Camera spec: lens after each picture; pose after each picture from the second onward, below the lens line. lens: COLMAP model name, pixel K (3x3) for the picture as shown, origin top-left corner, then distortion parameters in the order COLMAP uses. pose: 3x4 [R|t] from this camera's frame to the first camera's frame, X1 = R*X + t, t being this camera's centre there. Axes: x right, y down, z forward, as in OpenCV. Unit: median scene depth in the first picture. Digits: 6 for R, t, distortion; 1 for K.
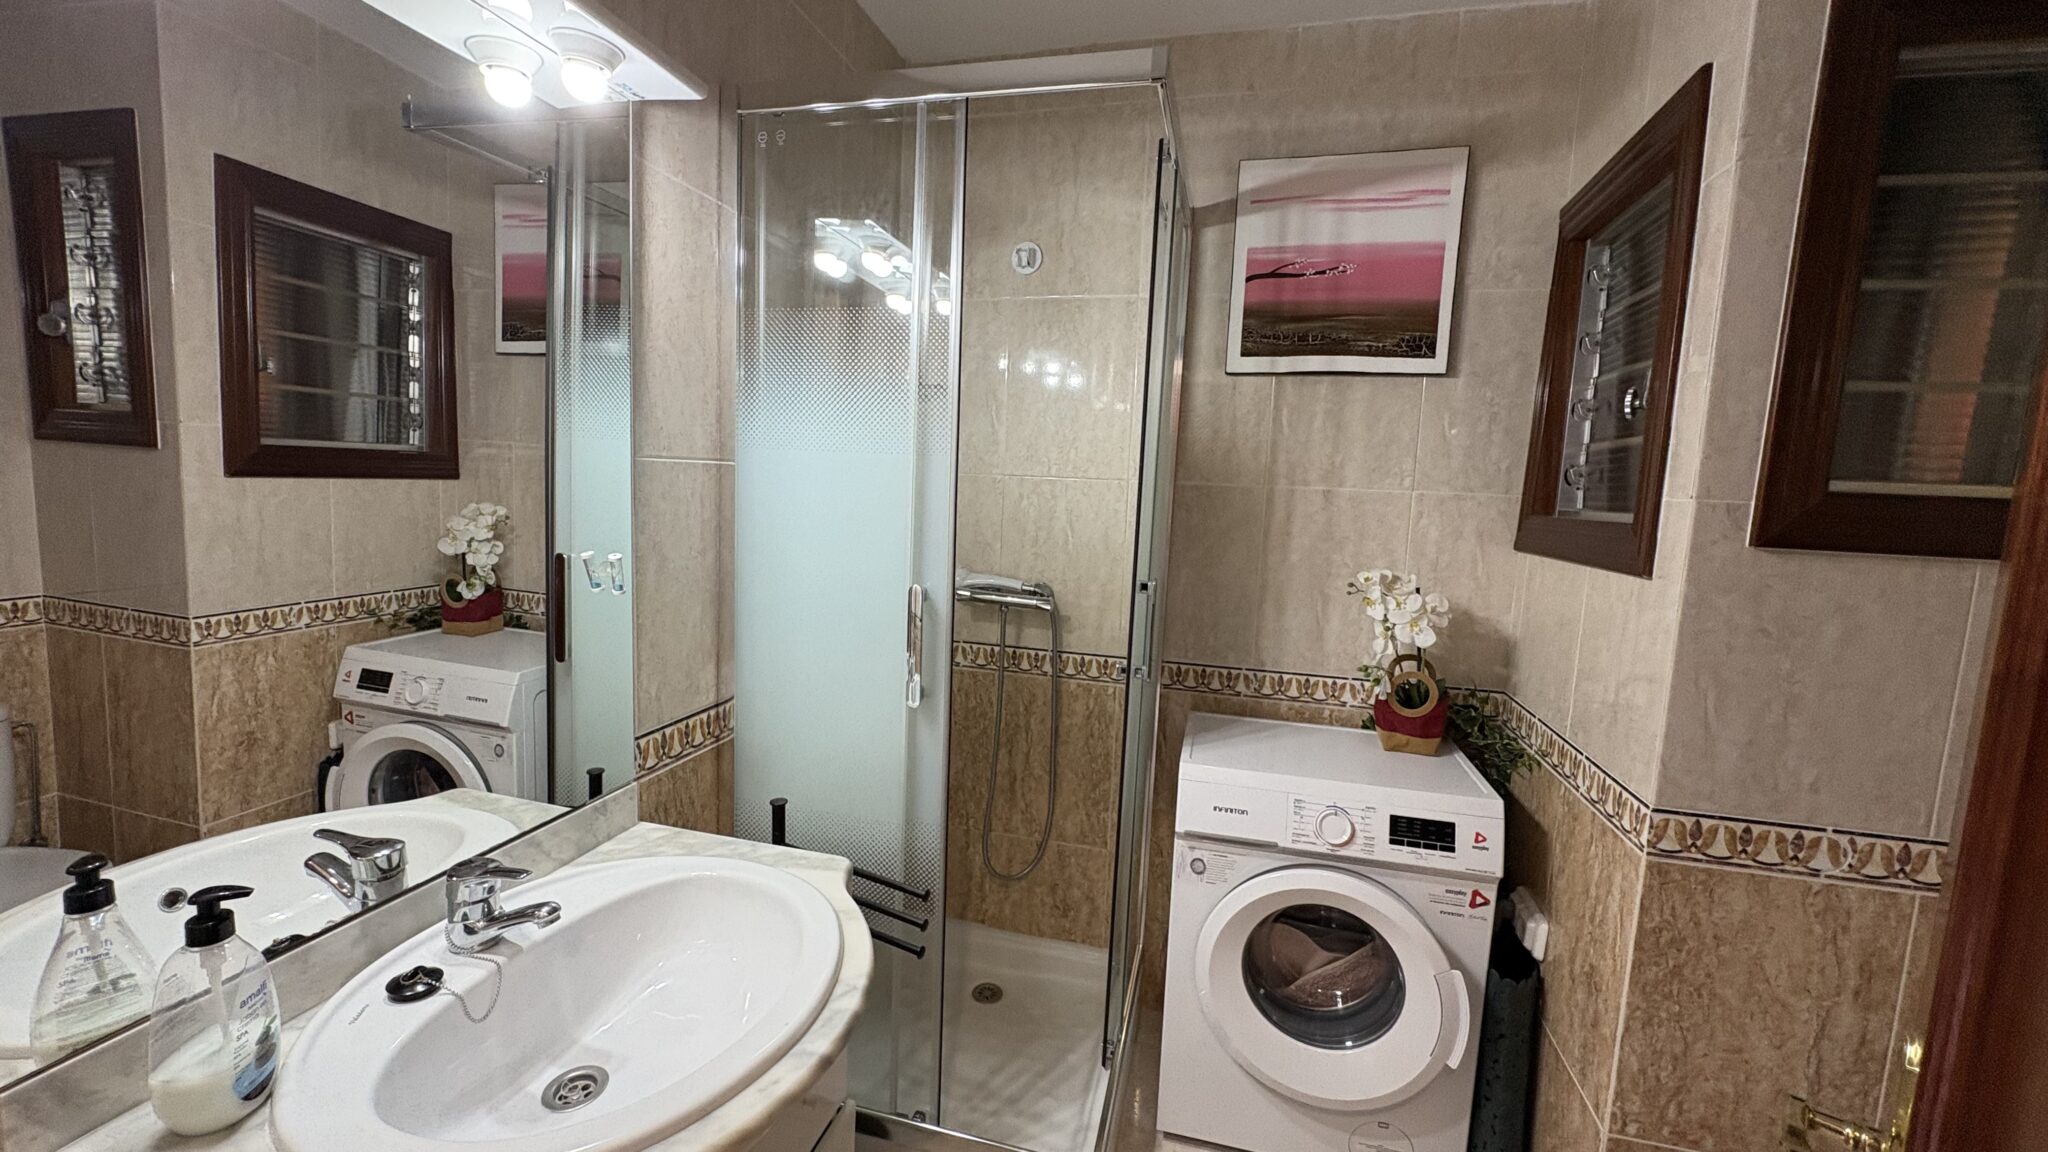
lens RADIAL K [[808.4, 0, 1012.9], [0, 808.4, 575.3], [0, 0, 1]] dist [-0.002191, 0.000320]
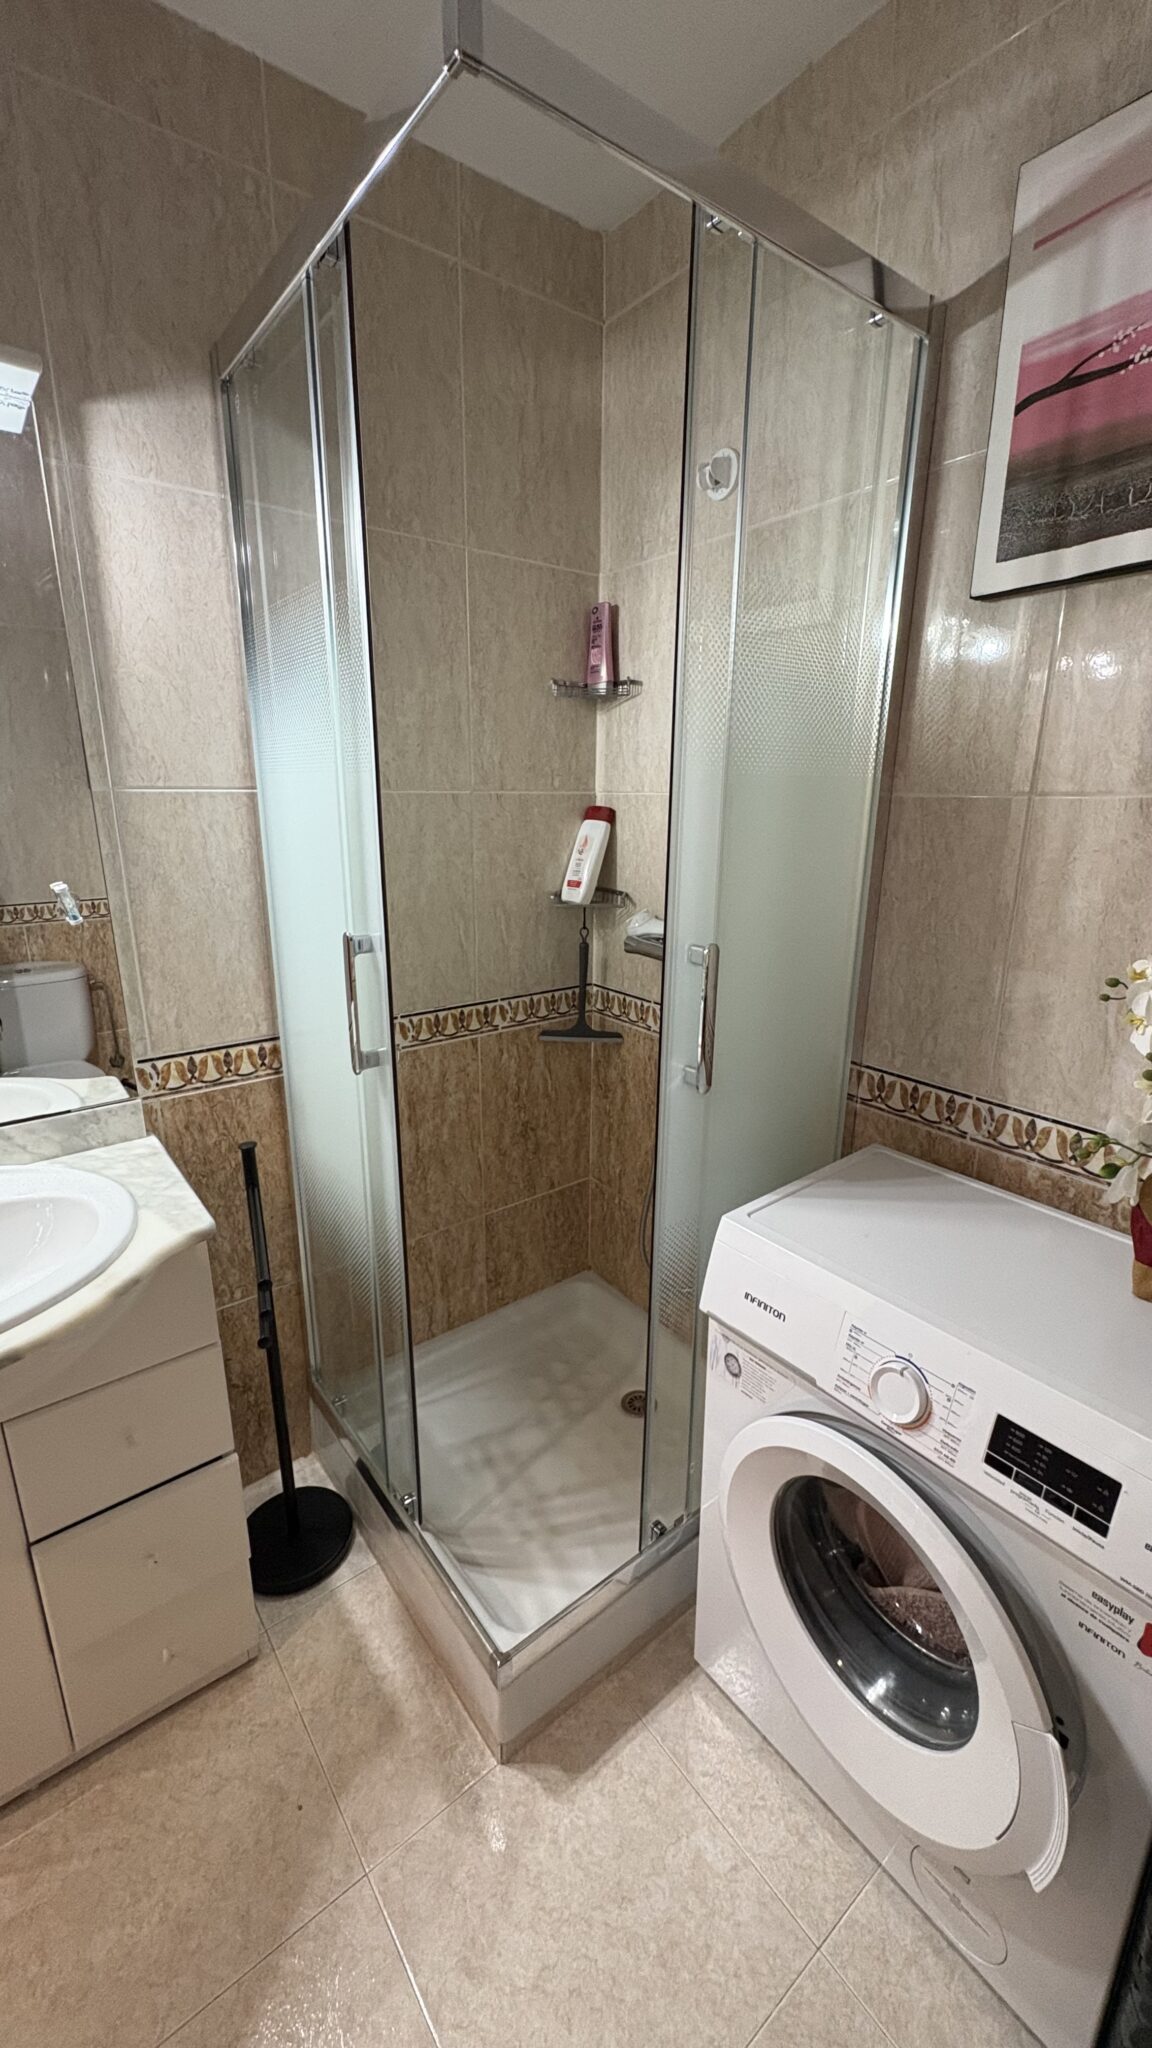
lens RADIAL K [[808.4, 0, 576.7], [0, 808.4, 1018.9], [0, 0, 1]] dist [-0.002191, 0.000320]
pose [[0.799883, 0.127941, -0.586359, 0.431841], [-0.044260, 0.986928, 0.154967, -0.030163], [0.598521, -0.098003, 0.795090, 0.351217]]
